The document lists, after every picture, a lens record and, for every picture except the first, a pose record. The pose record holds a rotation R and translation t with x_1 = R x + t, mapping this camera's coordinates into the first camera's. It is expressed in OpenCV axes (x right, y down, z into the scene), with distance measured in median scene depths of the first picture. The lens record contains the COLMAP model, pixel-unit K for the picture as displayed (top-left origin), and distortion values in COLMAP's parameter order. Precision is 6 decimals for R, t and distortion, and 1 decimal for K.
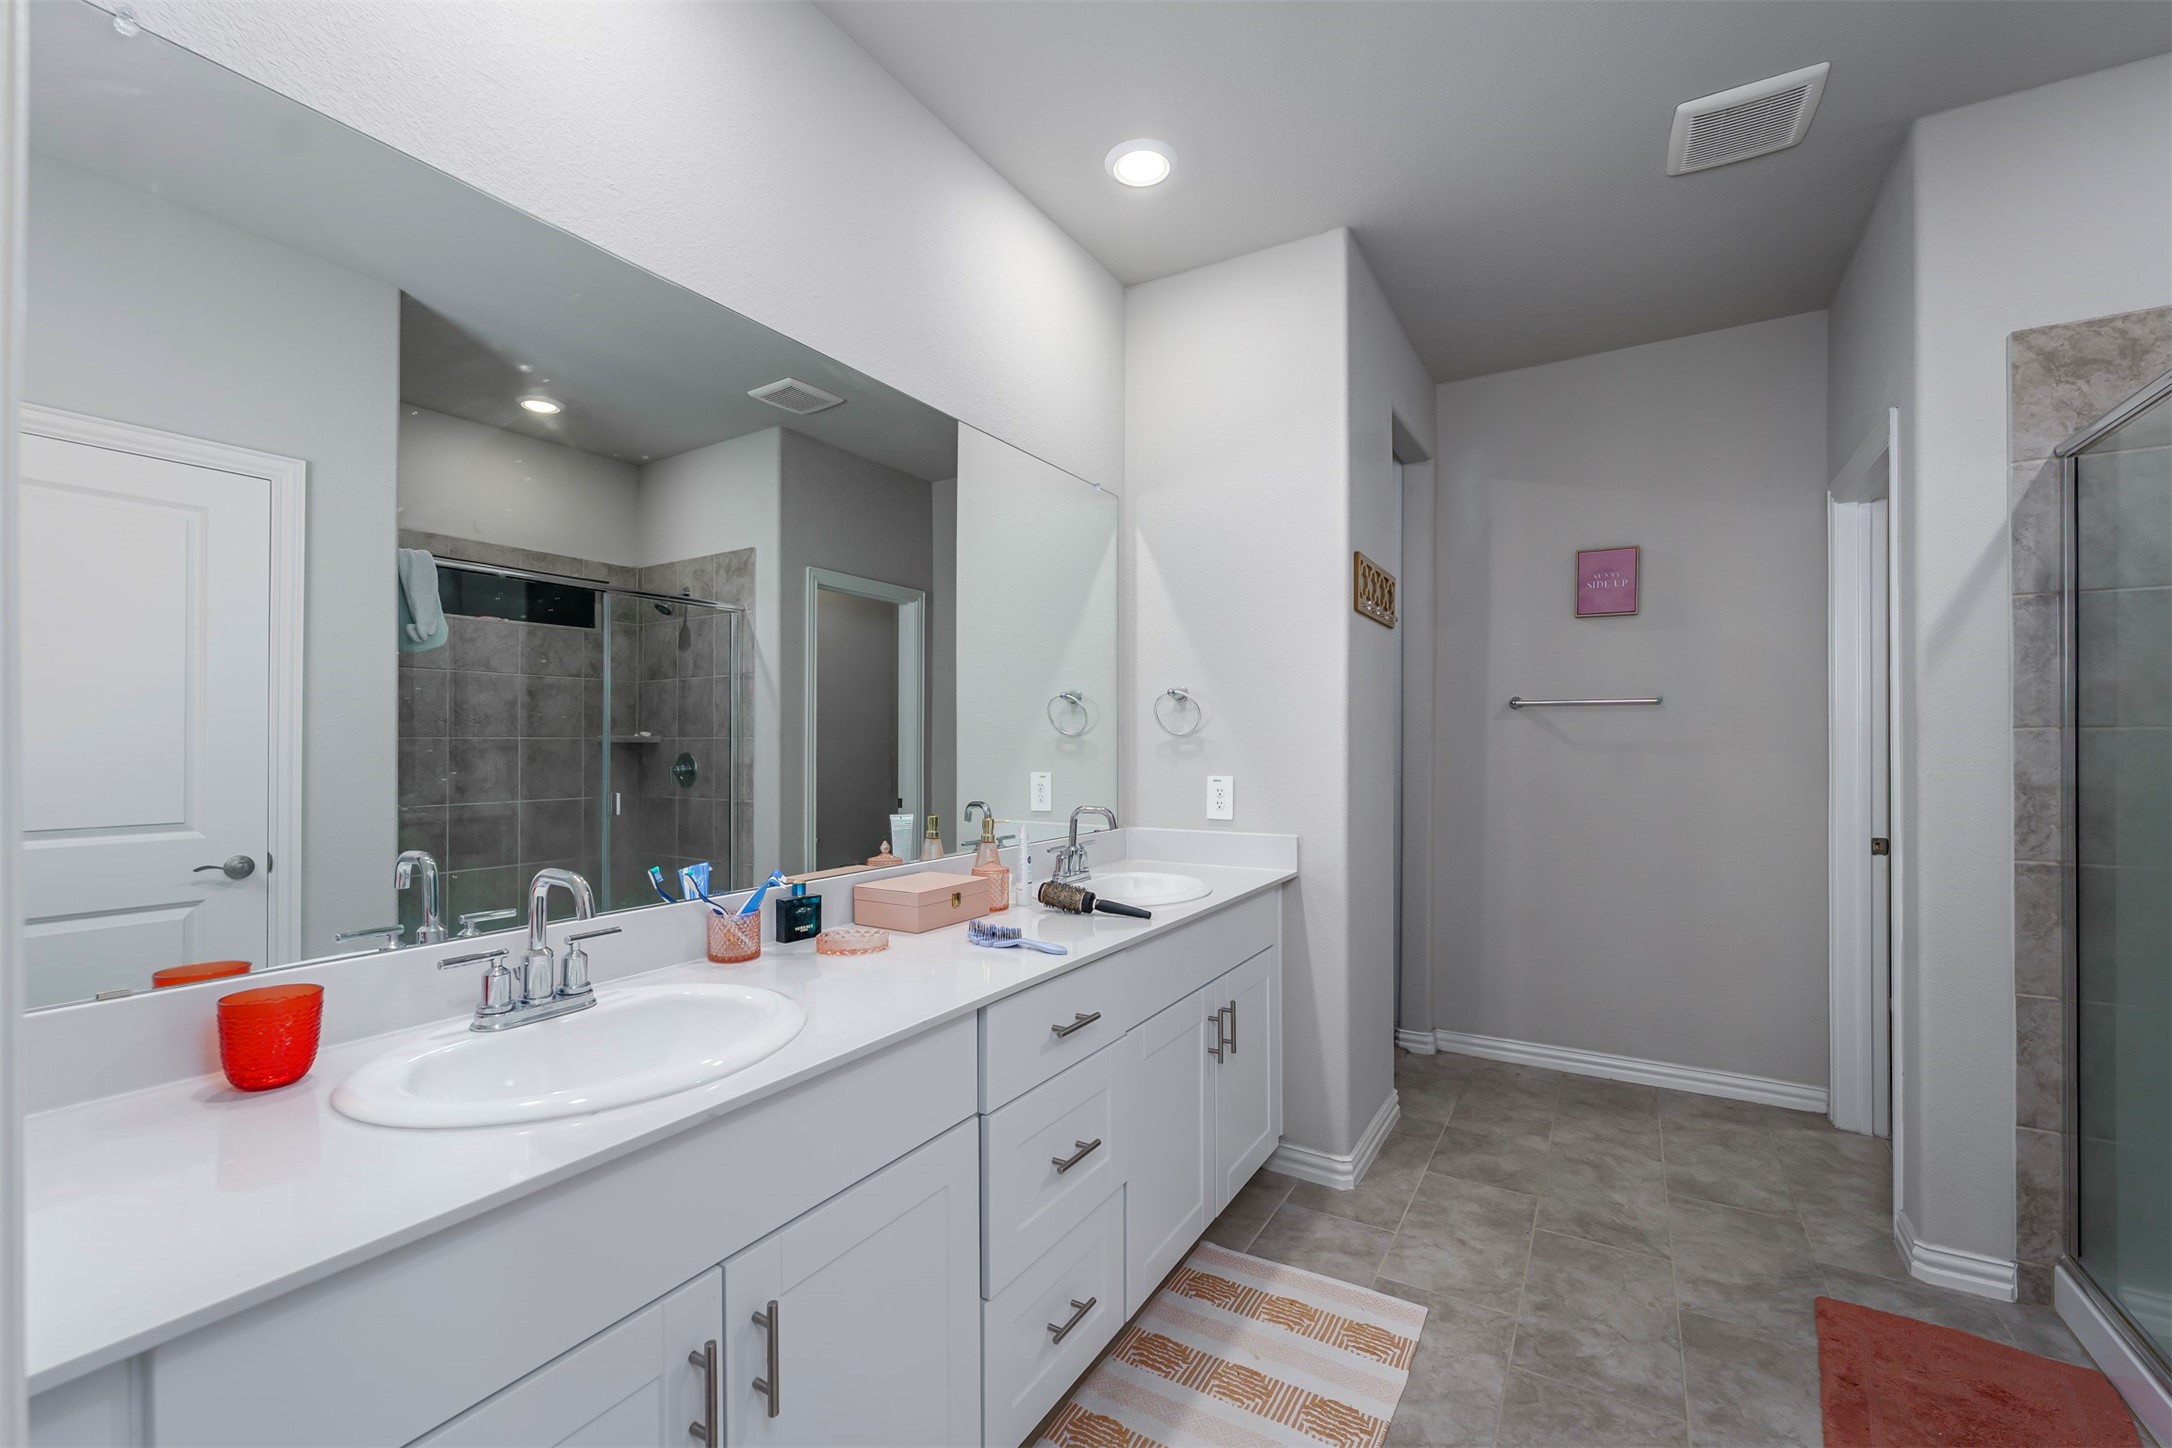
lens RADIAL K [[860.8, 0, 1084.1], [0, 860.8, 741.5], [0, 0, 1]] dist [-0.000315, 0.000212]
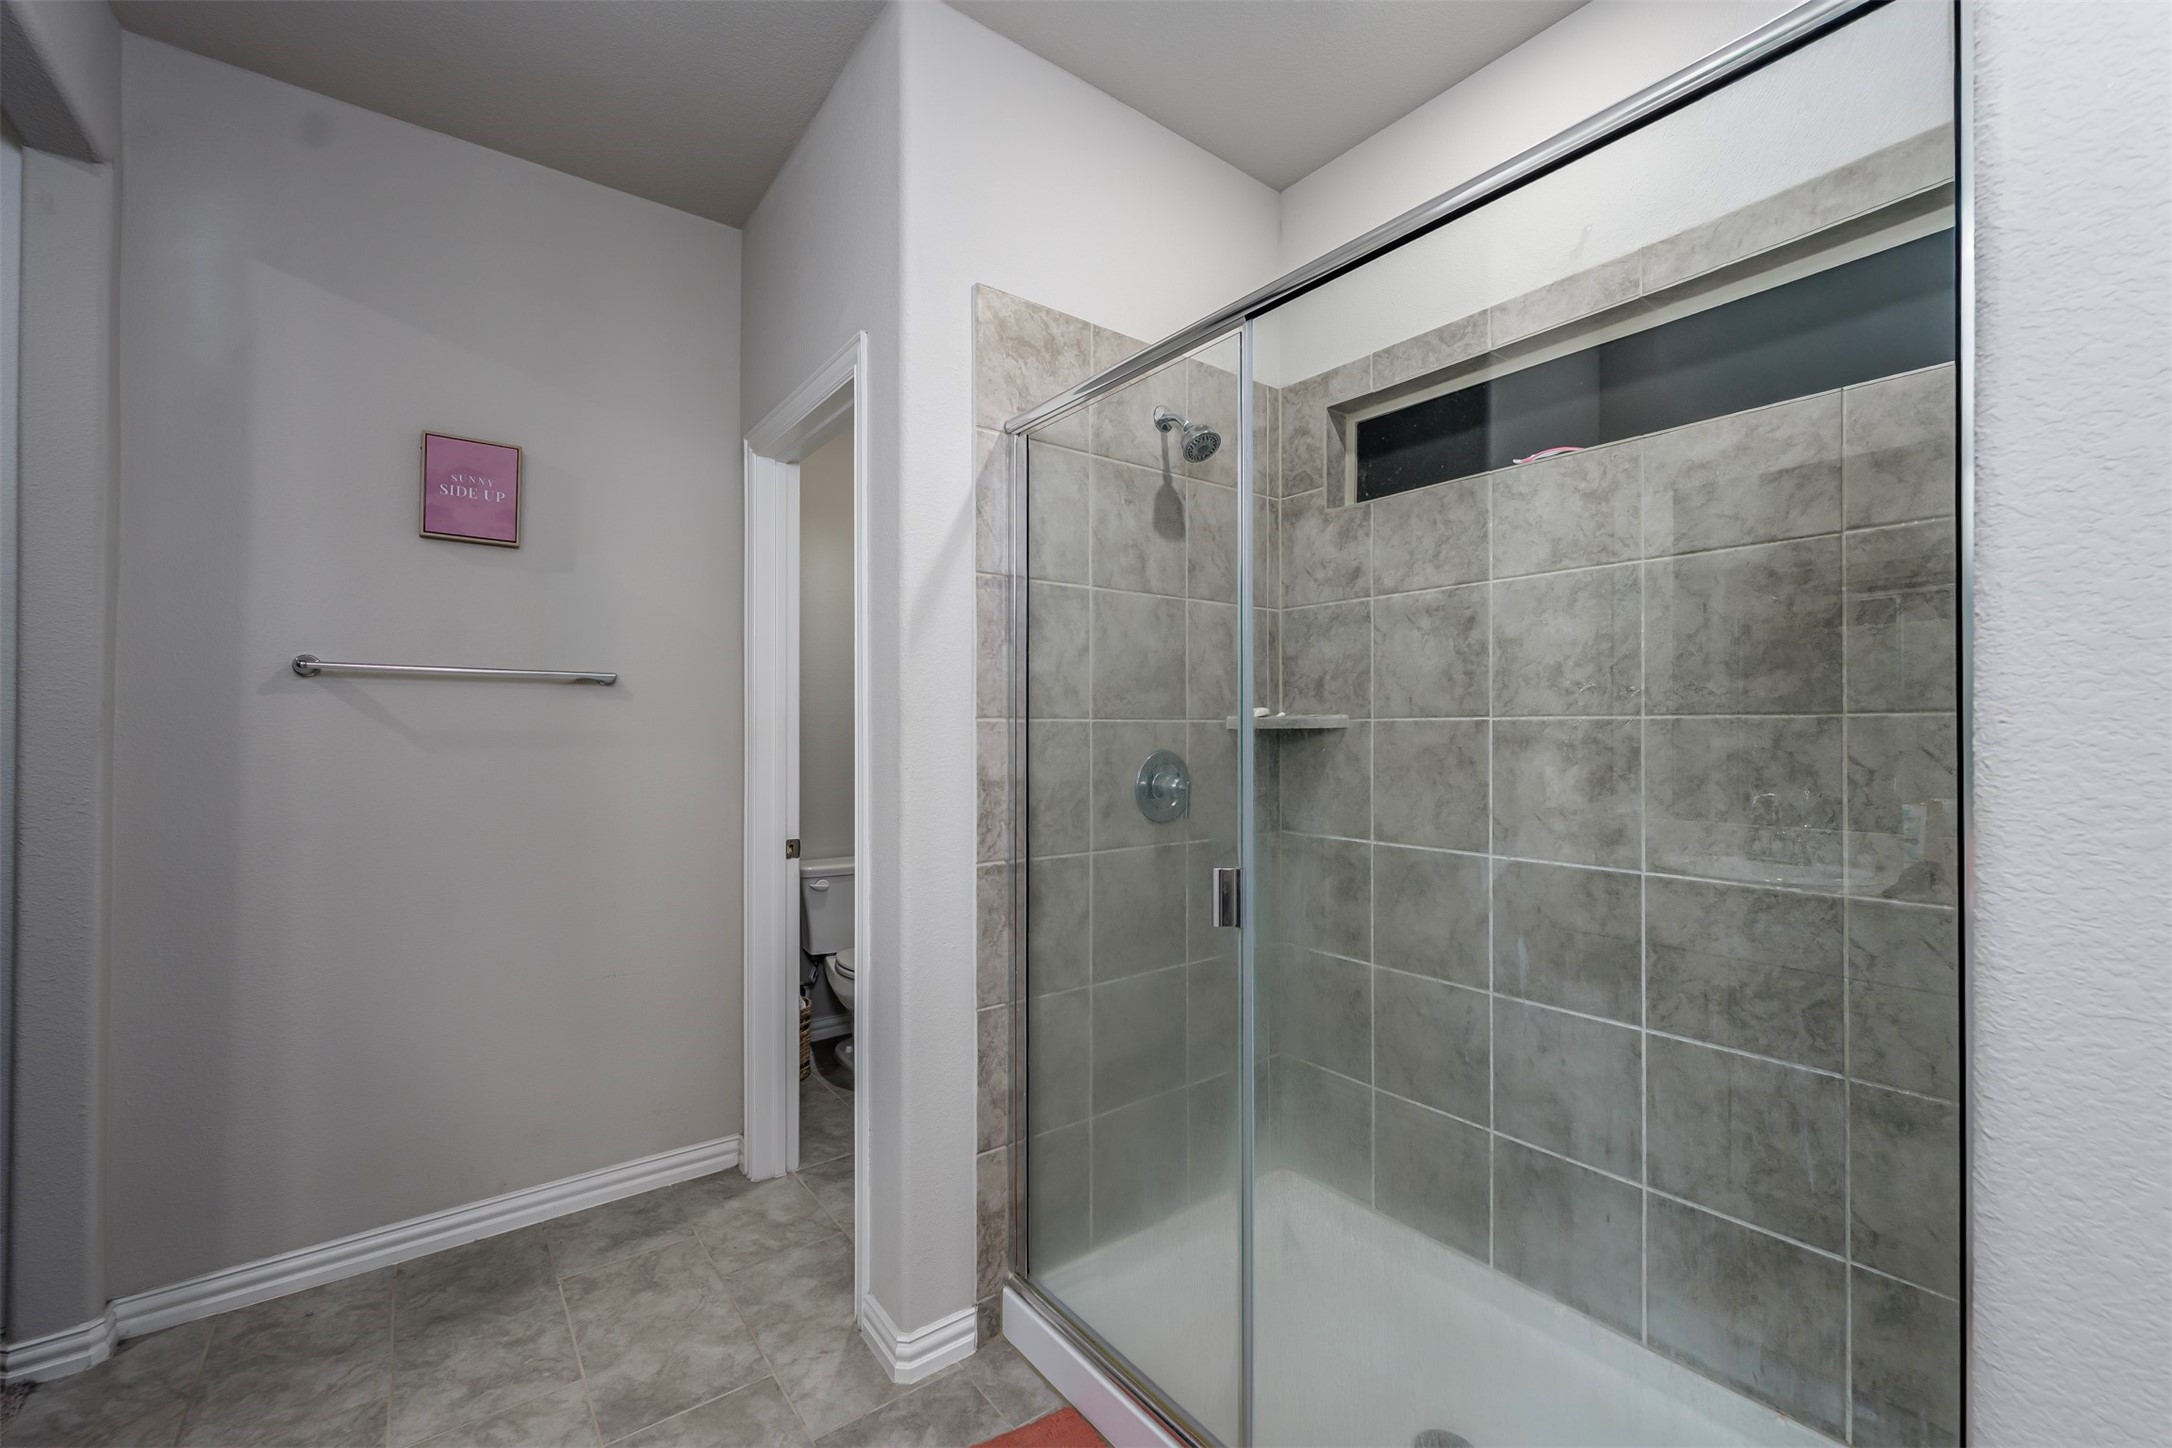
lens RADIAL K [[886.4, 0, 1090.9], [0, 886.4, 723.8], [0, 0, 1]] dist [-0.000518, -0.000057]
pose [[0.353406, 0.004308, 0.935460, 0.222317], [0.000062, 0.999989, -0.004628, -0.004972], [-0.935470, 0.001693, 0.353402, 0.501648]]
